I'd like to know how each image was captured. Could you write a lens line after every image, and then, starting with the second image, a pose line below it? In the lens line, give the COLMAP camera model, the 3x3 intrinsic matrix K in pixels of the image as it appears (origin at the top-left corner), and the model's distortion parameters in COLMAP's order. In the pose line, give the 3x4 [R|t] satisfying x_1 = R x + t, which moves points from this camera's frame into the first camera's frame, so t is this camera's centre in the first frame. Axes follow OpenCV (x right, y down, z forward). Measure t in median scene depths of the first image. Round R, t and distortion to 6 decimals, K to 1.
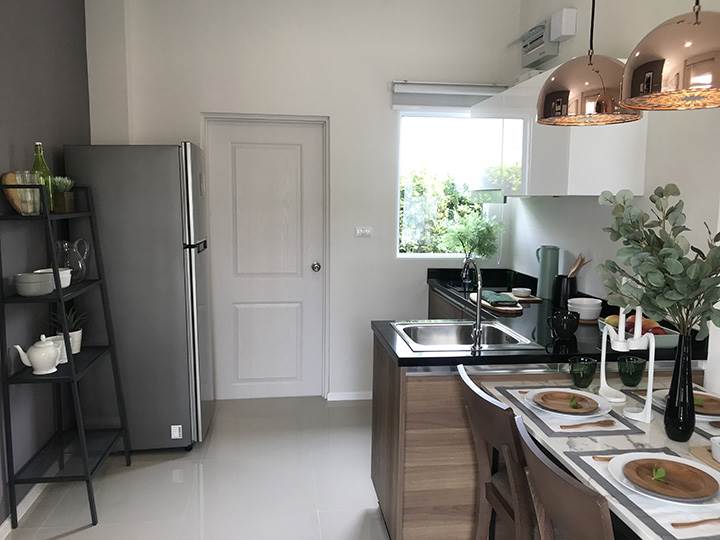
lens RADIAL K [[590.6, 0, 361.1], [0, 590.6, 267.8], [0, 0, 1]] dist [0.014223, -0.004173]
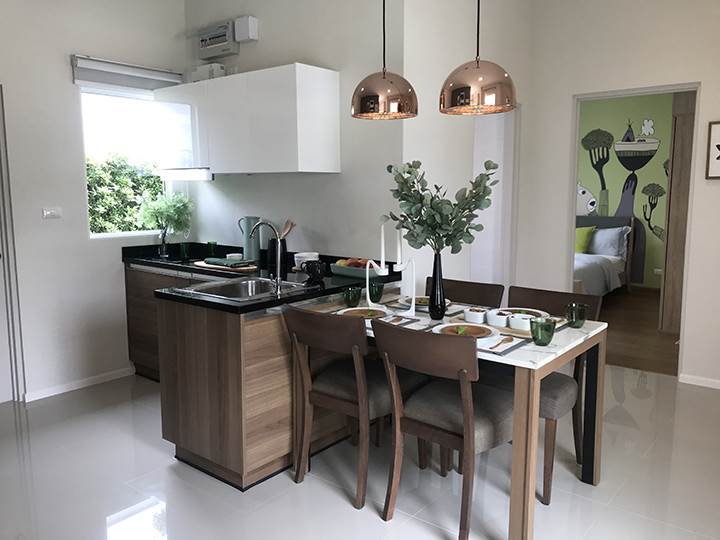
lens RADIAL K [[590.6, 0, 359.6], [0, 590.6, 266.4], [0, 0, 1]] dist [0.014223, -0.004173]
pose [[0.733091, -0.102811, 0.672316, -0.335376], [0.090275, 0.994471, 0.053640, 0.019777], [-0.674113, 0.021370, 0.738319, -0.020822]]
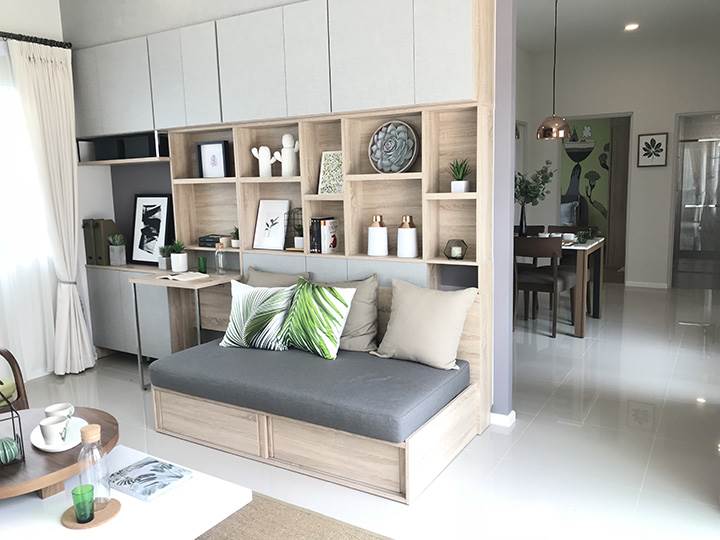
lens RADIAL K [[590.6, 0, 363.0], [0, 590.6, 268.5], [0, 0, 1]] dist [0.014223, -0.004173]
pose [[0.630172, -0.140420, 0.763653, -1.204906], [0.120607, 0.989276, 0.082382, 0.035577], [-0.767031, 0.040187, 0.640350, -0.183917]]
